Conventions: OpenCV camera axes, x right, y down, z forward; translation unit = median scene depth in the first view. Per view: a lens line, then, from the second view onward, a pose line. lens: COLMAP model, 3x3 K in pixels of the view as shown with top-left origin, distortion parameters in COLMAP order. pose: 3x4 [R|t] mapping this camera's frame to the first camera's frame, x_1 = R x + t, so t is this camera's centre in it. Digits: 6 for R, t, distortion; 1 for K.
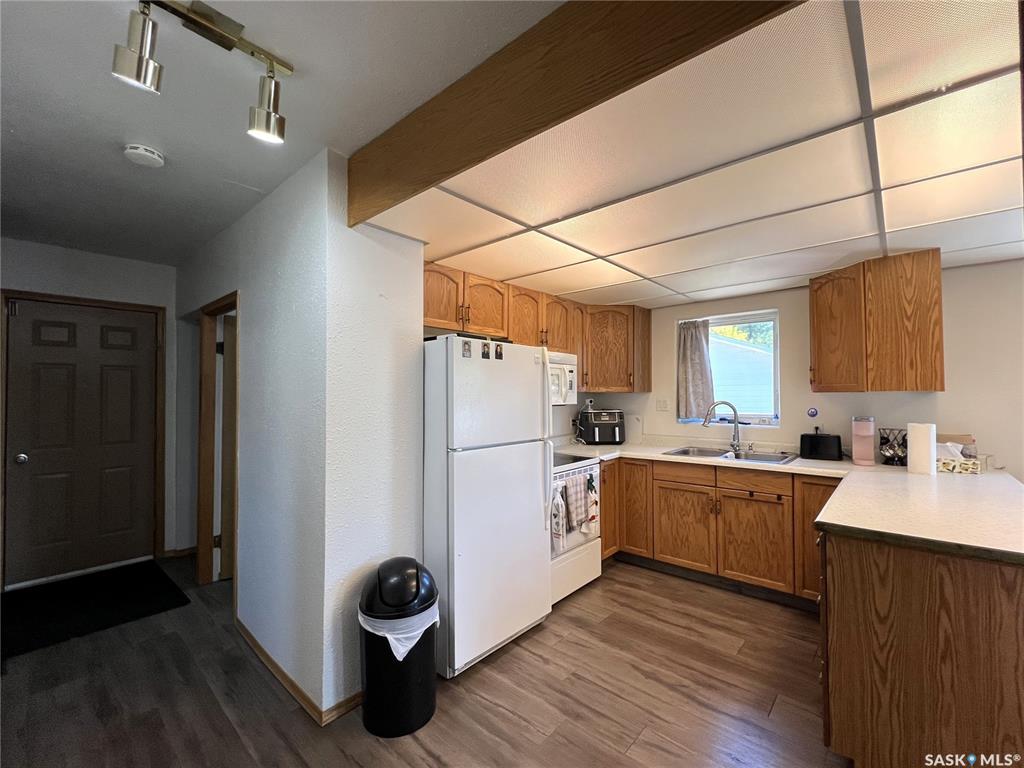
lens RADIAL K [[439.9, 0, 510.0], [0, 439.9, 382.1], [0, 0, 1]] dist [0.000367, 0.001187]
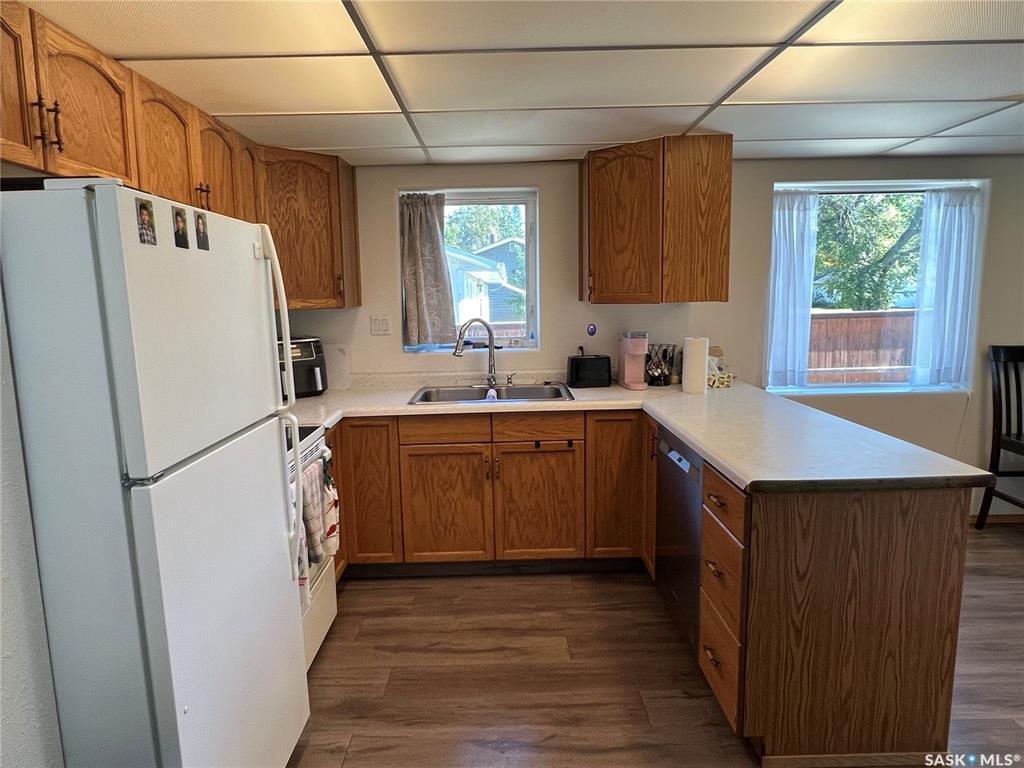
lens RADIAL K [[636.0, 0, 506.7], [0, 636.0, 383.7], [0, 0, 1]] dist [-0.003919, -0.000970]
pose [[0.739334, -0.108122, 0.664601, -0.190438], [-0.000009, 0.987022, 0.160585, -0.018113], [-0.673339, -0.118732, 0.729738, 0.270217]]
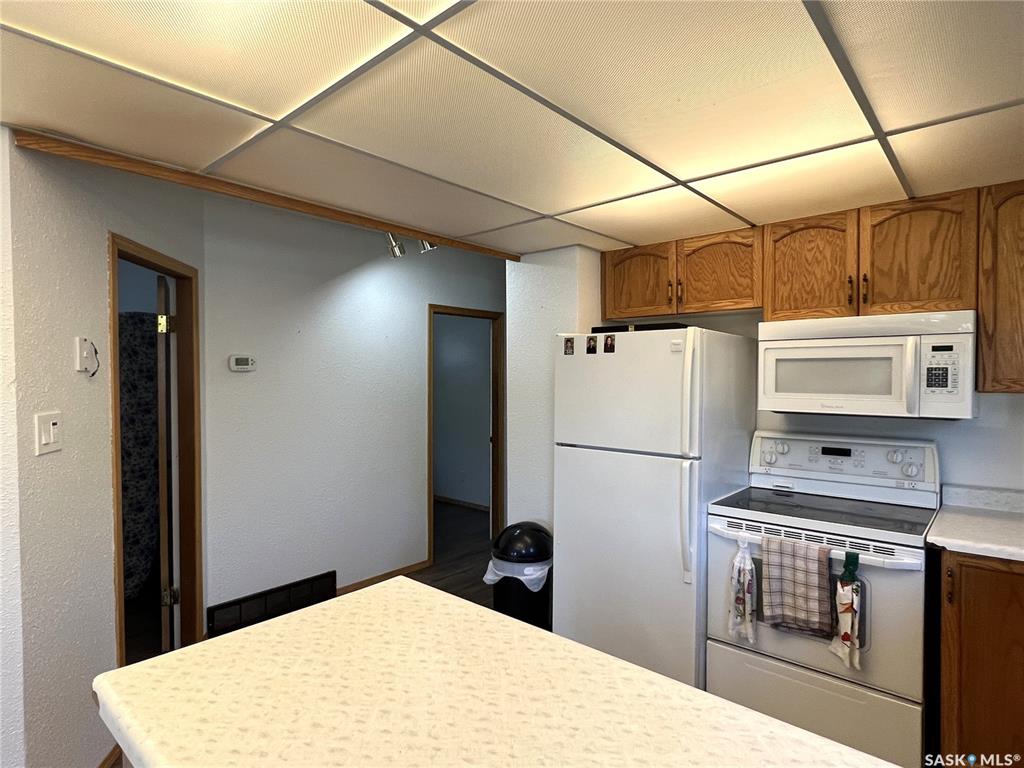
lens RADIAL K [[551.2, 0, 513.4], [0, 551.2, 384.8], [0, 0, 1]] dist [-0.007215, -0.001594]
pose [[0.008989, 0.022191, -0.999713, 0.876498], [0.028759, 0.999334, 0.022441, -0.014483], [0.999546, -0.028952, 0.008345, 0.650950]]
